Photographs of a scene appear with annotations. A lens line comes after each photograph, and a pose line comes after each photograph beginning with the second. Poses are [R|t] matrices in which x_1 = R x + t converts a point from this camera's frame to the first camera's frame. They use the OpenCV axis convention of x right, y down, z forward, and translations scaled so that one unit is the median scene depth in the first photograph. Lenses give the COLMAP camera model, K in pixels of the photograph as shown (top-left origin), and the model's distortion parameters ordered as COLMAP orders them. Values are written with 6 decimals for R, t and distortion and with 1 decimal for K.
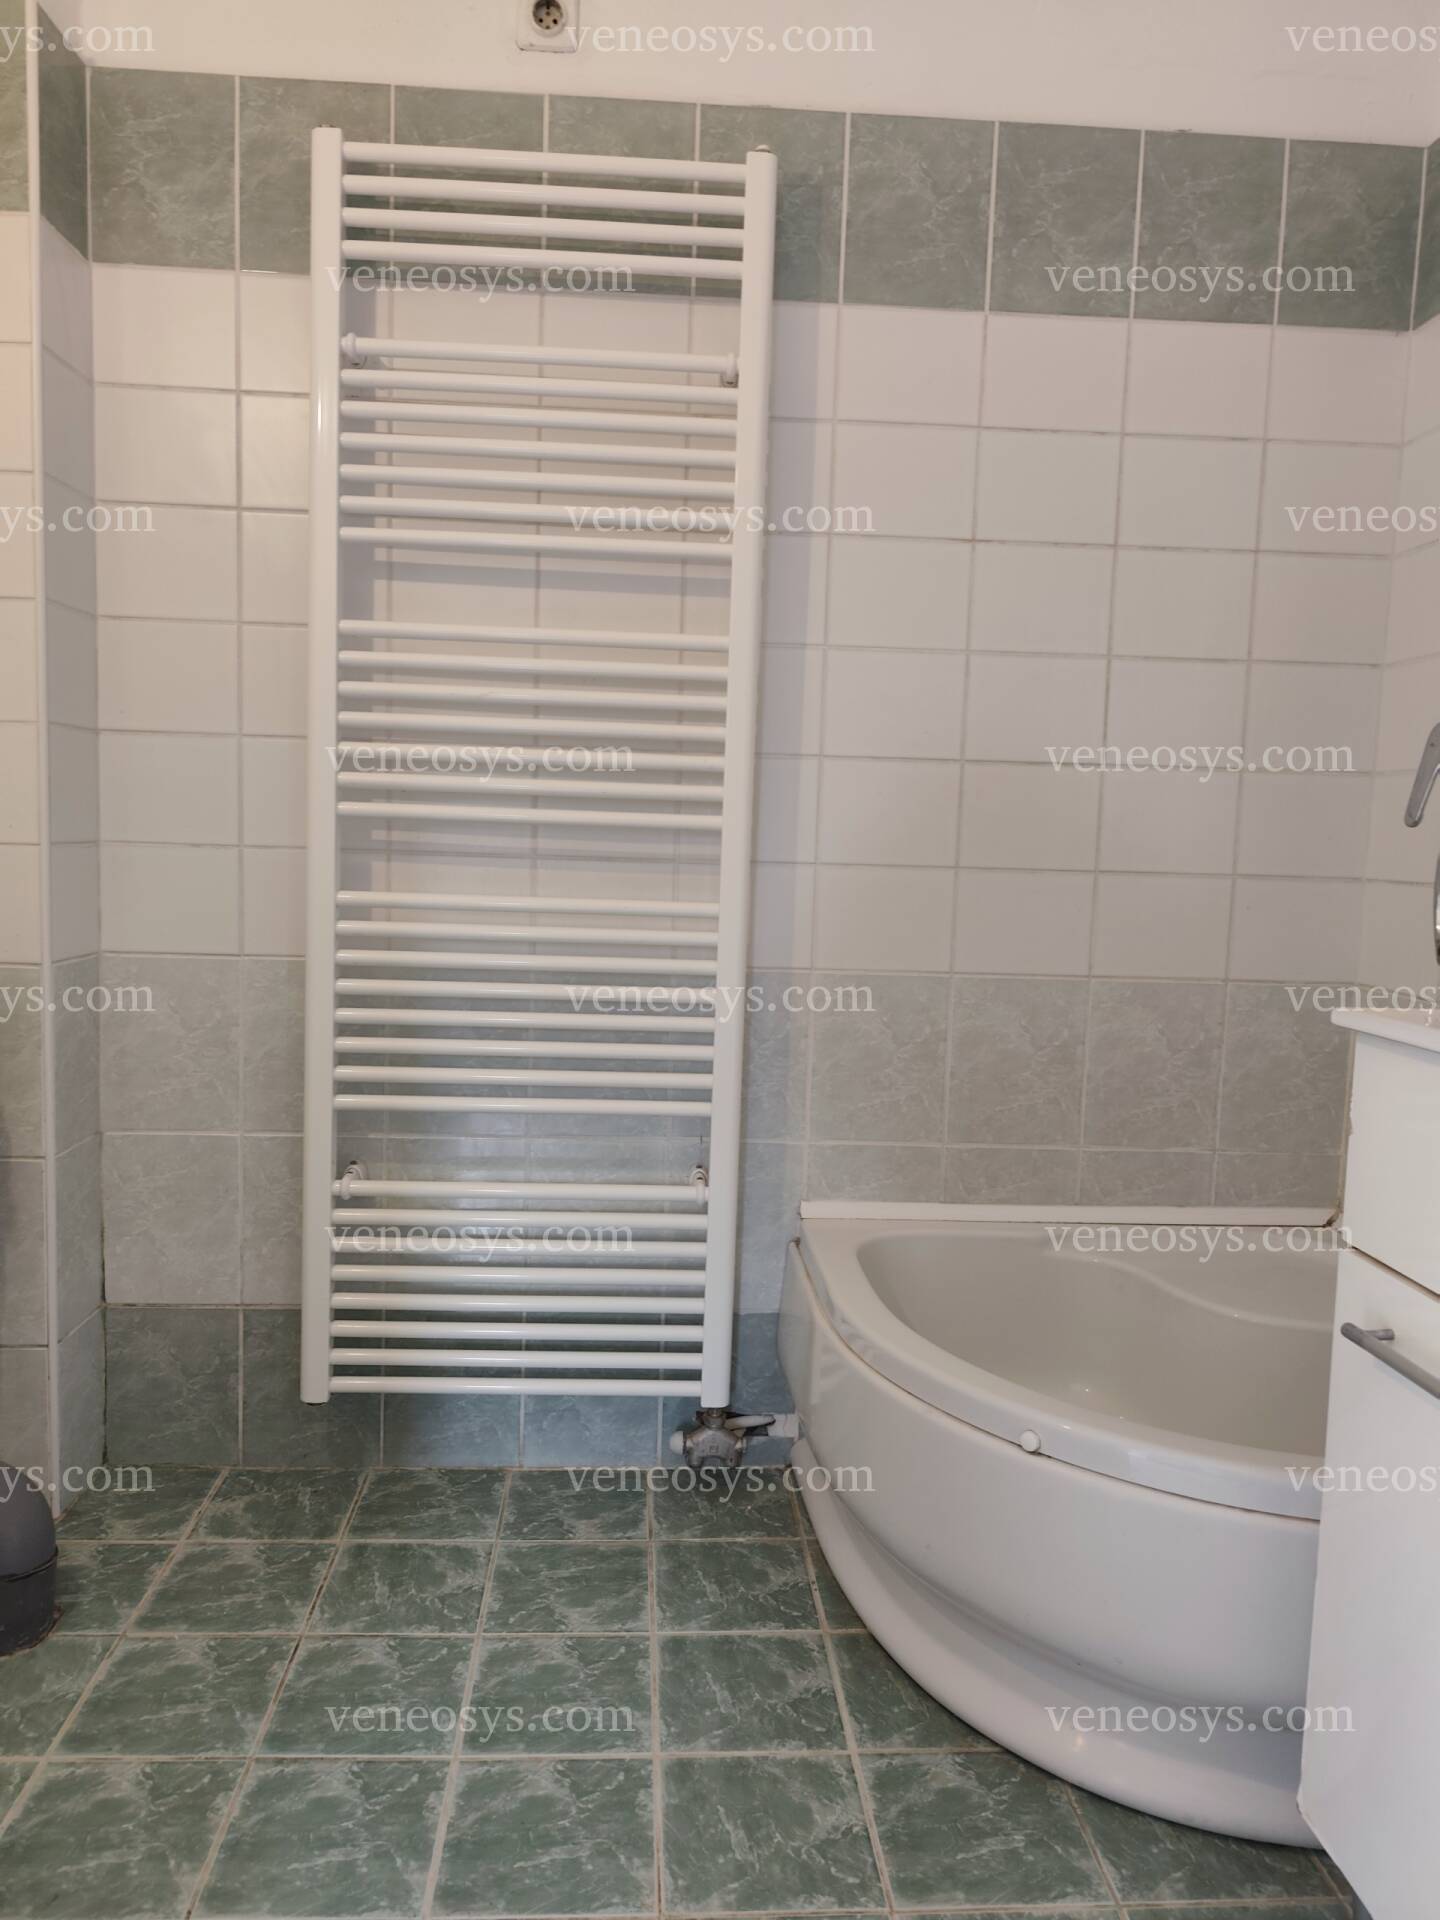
lens RADIAL K [[1316.9, 0, 702.6], [0, 1316.9, 959.3], [0, 0, 1]] dist [0.025685, -0.038381]
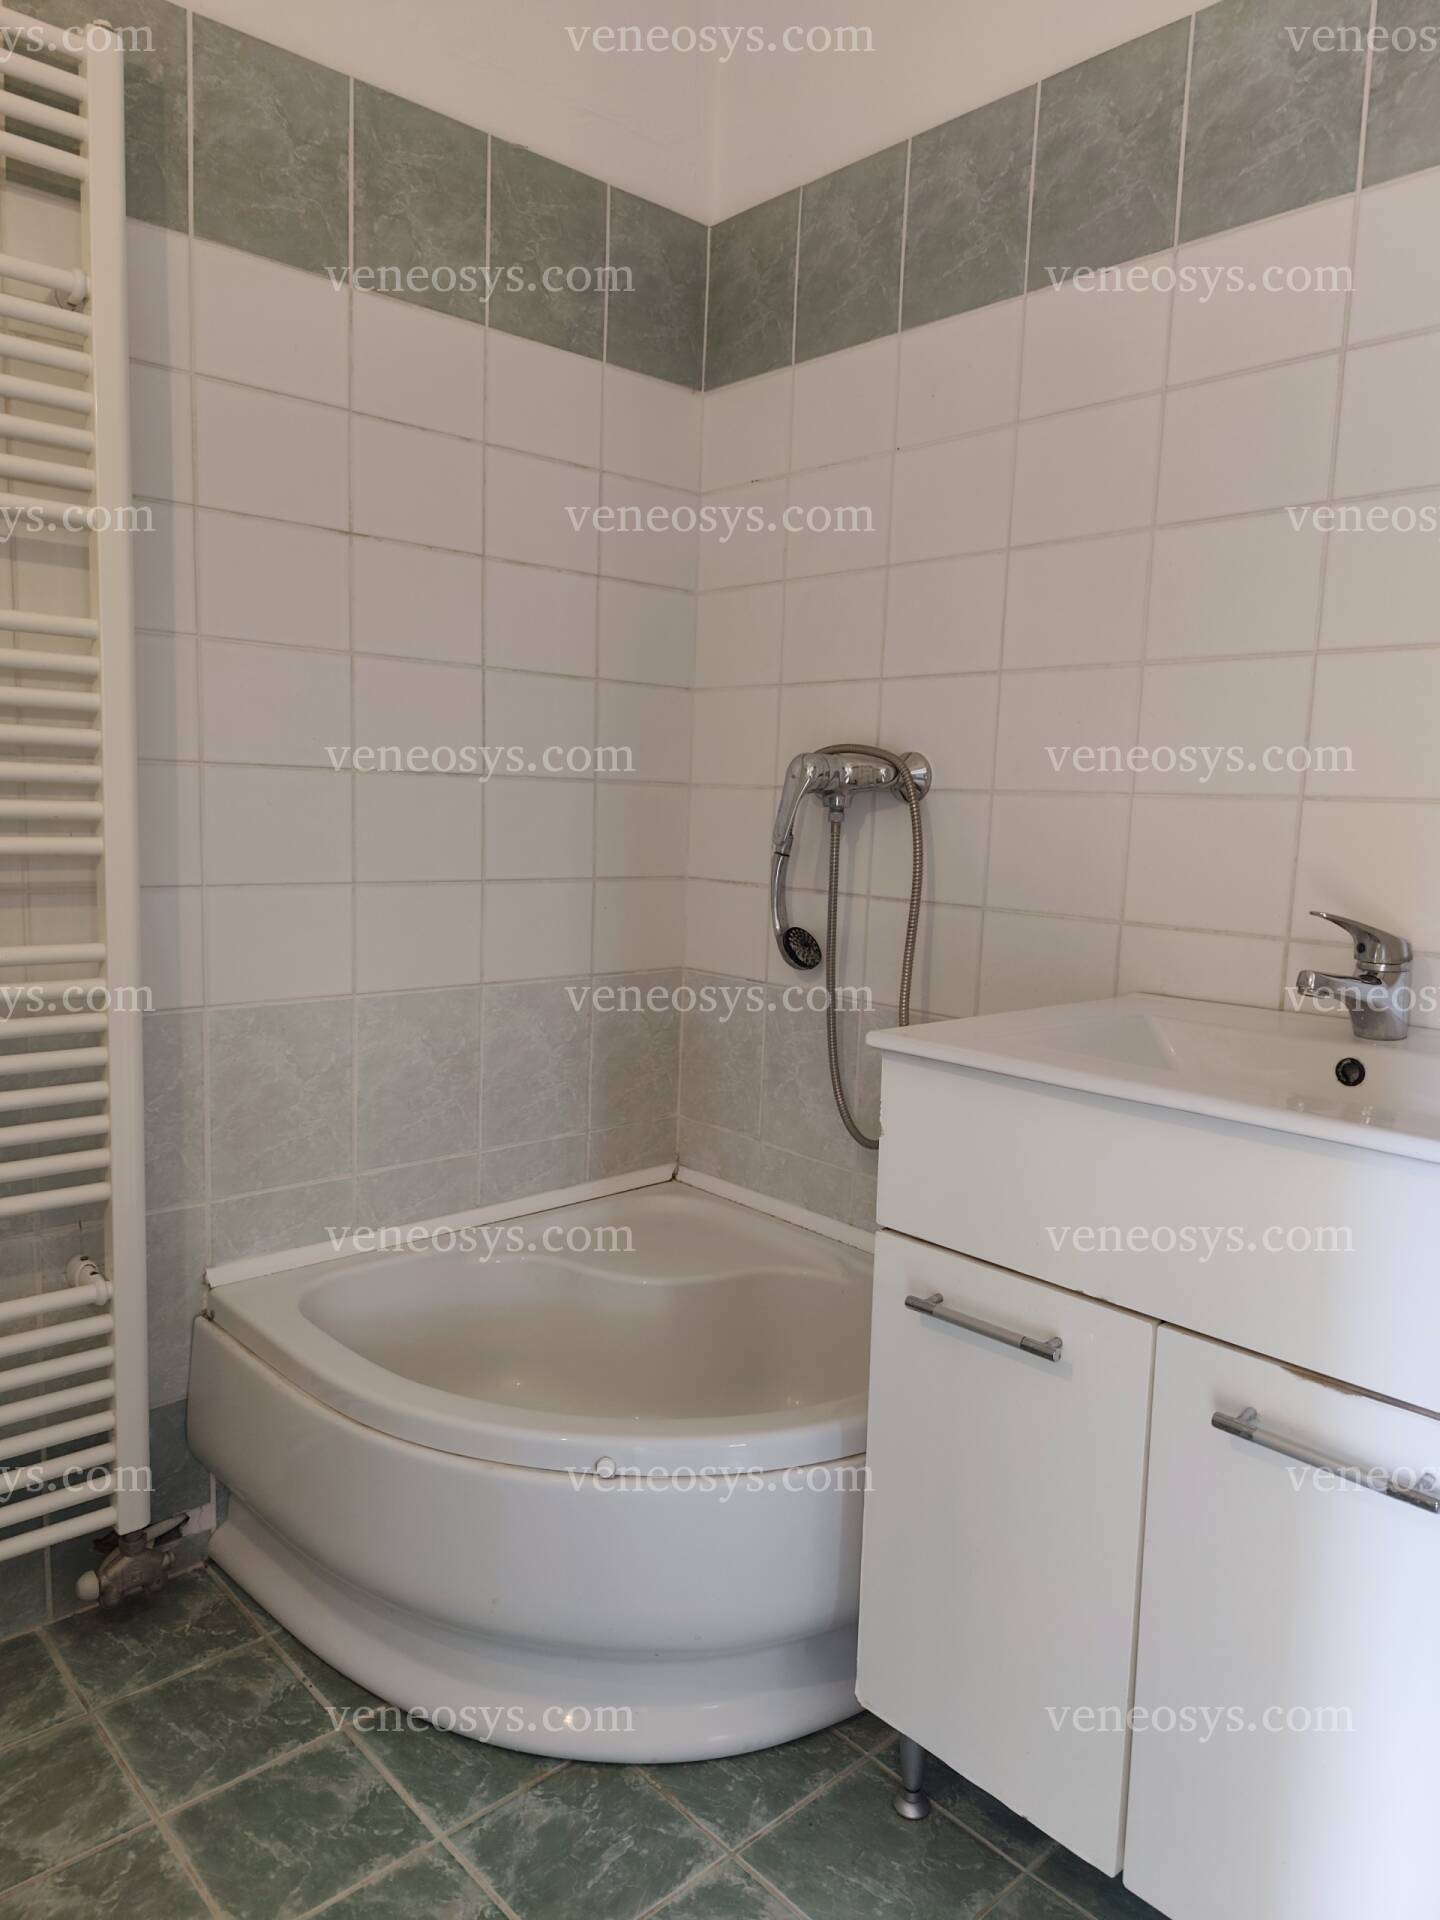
lens RADIAL K [[1316.9, 0, 702.6], [0, 1316.9, 959.3], [0, 0, 1]] dist [0.025685, -0.038381]
pose [[0.768578, -0.085734, 0.633986, -0.226573], [0.052263, 0.996082, 0.071343, -0.072572], [-0.637618, -0.021699, 0.770047, 0.118745]]
